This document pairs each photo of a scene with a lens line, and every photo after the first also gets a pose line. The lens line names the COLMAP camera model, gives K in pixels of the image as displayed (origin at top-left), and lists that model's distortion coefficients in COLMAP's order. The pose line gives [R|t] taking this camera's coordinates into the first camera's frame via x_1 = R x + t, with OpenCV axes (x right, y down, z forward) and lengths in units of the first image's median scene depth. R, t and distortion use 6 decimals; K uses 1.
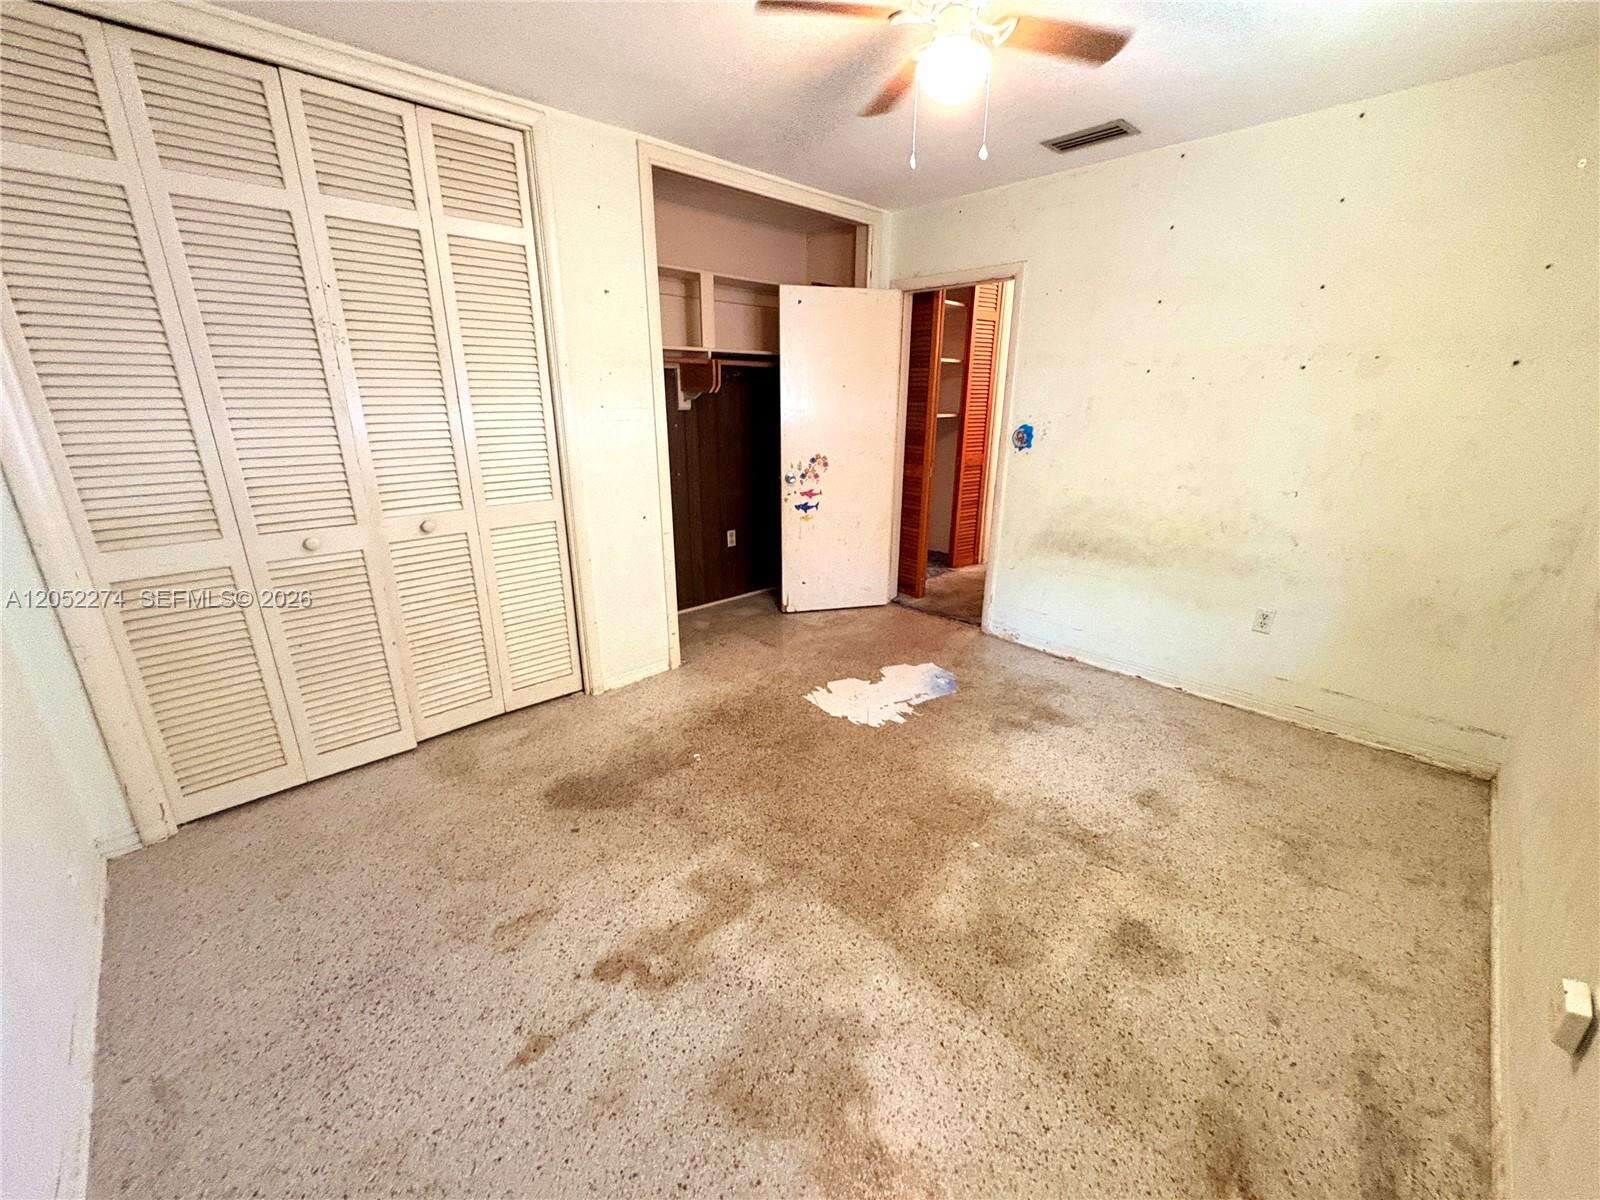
lens RADIAL K [[637.2, 0, 800.0], [0, 637.2, 600.0], [0, 0, 1]] dist [-0.001450, -0.000056]
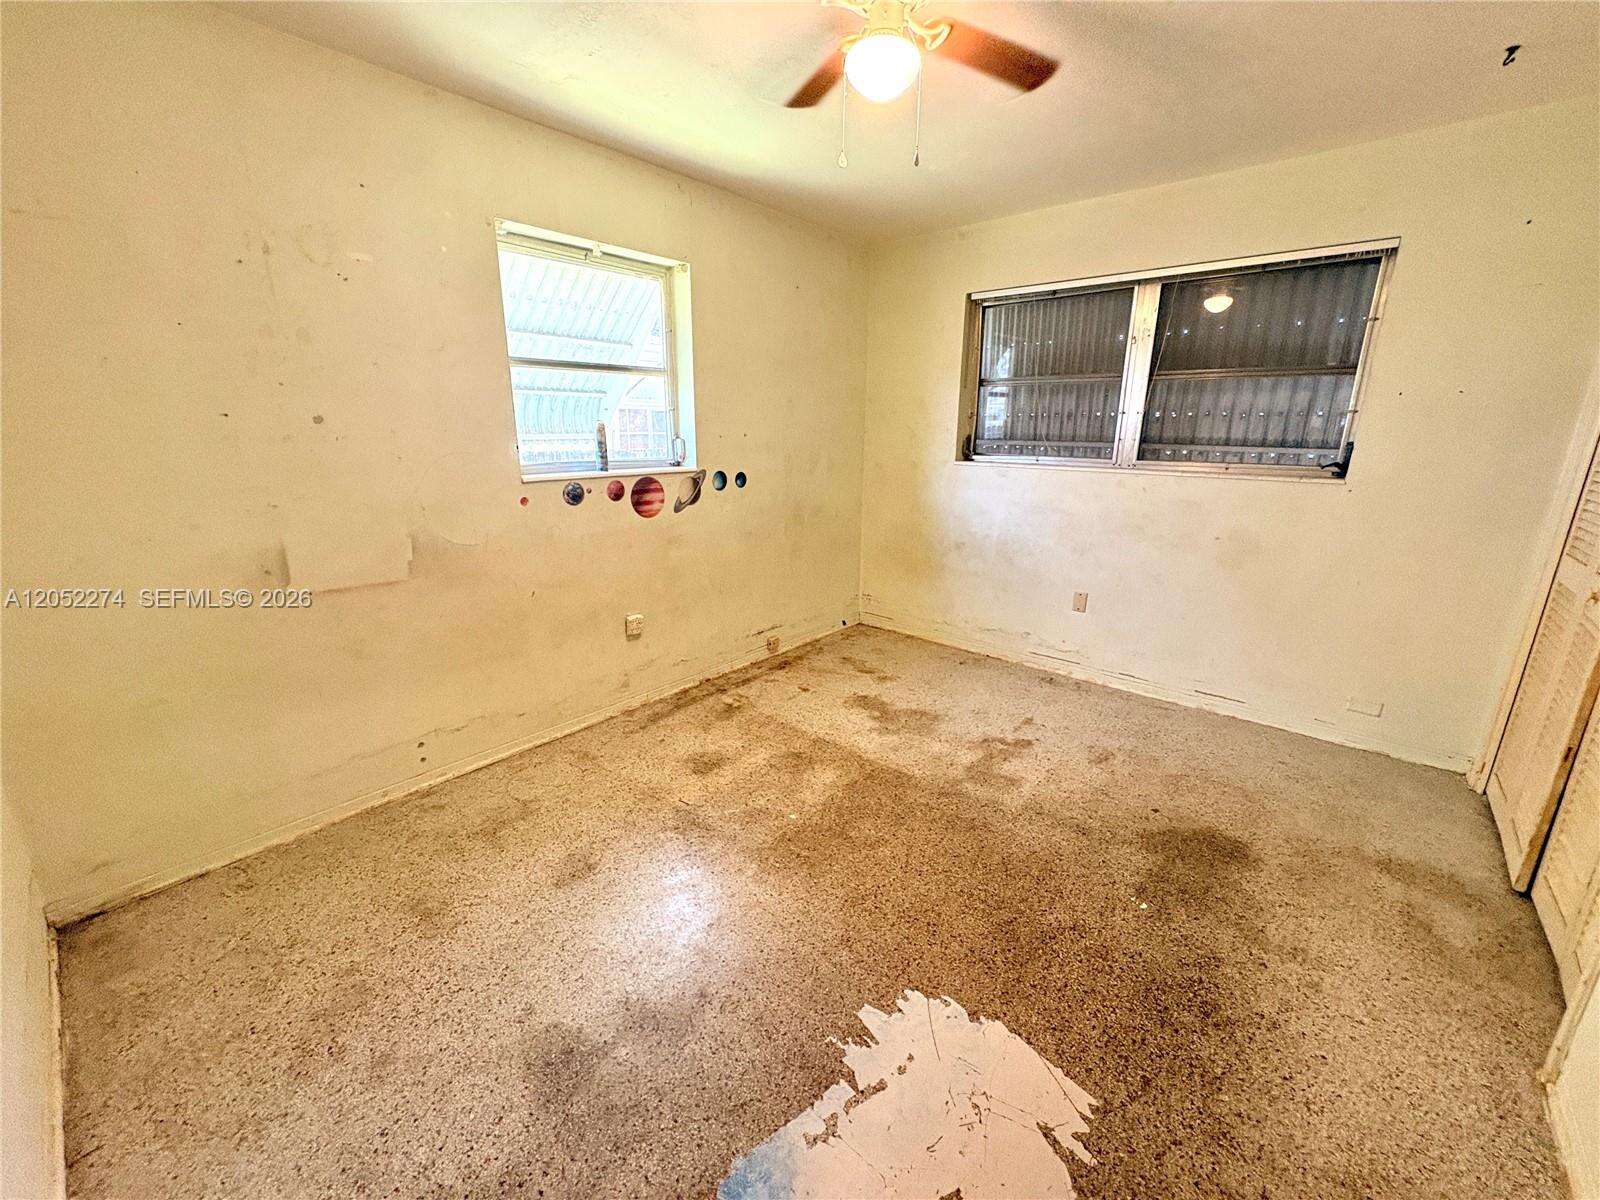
lens RADIAL K [[637.2, 0, 800.0], [0, 637.2, 600.0], [0, 0, 1]] dist [-0.001450, -0.000056]
pose [[-0.996809, 0.012870, -0.078780, 0.376492], [-0.032518, 0.835849, 0.547995, -0.578914], [0.072901, 0.548808, -0.832763, 1.862558]]
